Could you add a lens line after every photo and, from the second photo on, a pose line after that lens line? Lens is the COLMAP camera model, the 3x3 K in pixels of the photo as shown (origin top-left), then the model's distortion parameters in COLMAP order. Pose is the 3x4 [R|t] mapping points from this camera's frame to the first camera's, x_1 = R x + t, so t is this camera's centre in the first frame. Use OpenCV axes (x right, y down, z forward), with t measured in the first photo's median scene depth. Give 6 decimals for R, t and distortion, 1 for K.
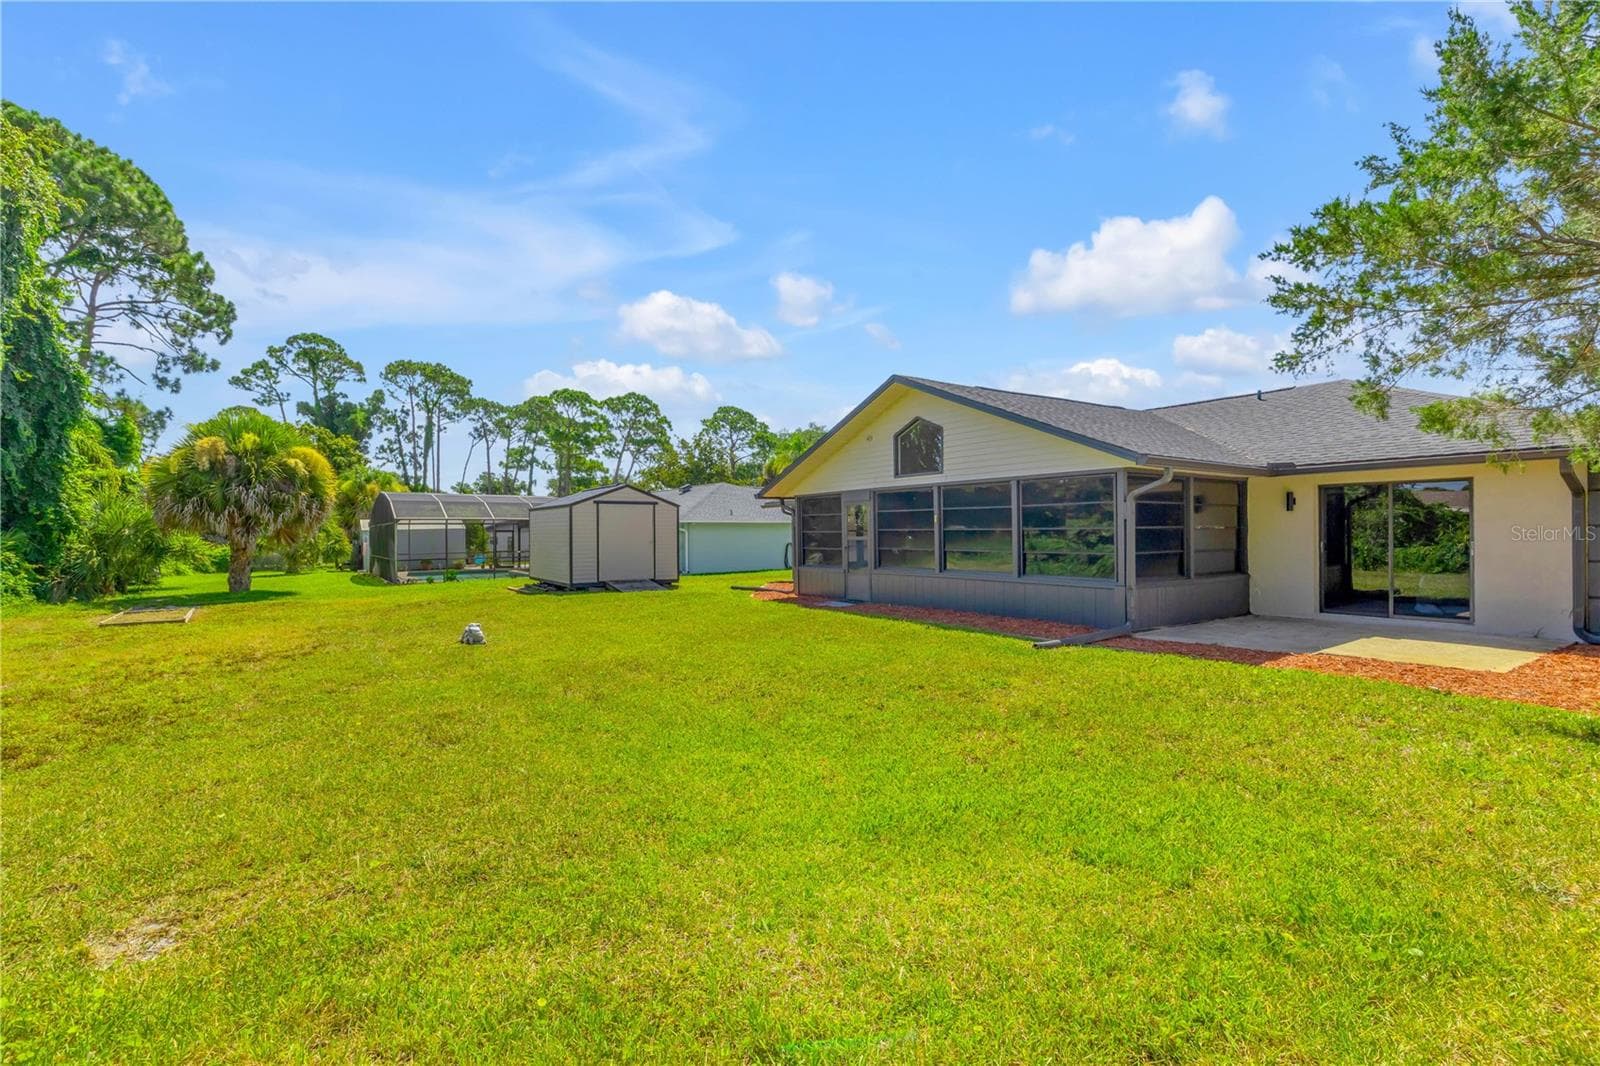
lens RADIAL K [[723.3, 0, 797.1], [0, 723.3, 535.5], [0, 0, 1]] dist [0.002052, 0.000365]
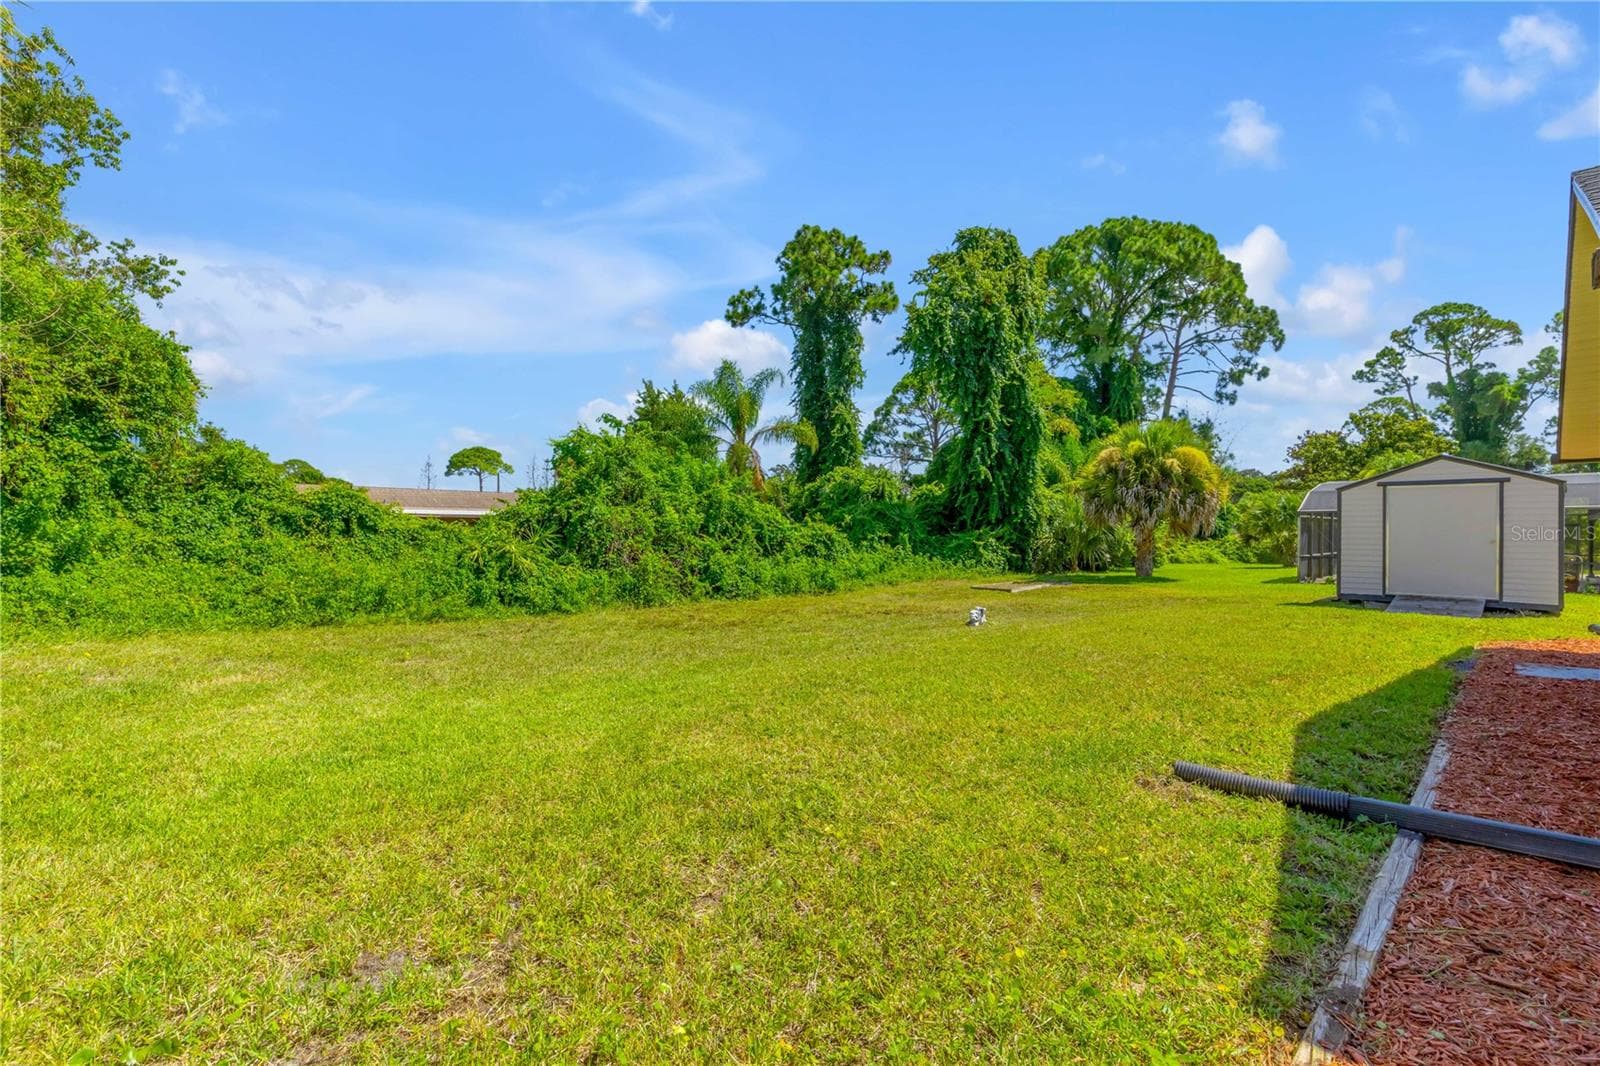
lens RADIAL K [[735.8, 0, 800.0], [0, 735.8, 533.0], [0, 0, 1]] dist [-0.000466, -0.000156]
pose [[0.149930, 0.009623, -0.988650, 0.169955], [-0.008417, 0.999929, 0.008456, 0.000669], [0.988661, 0.007053, 0.150000, 0.148908]]
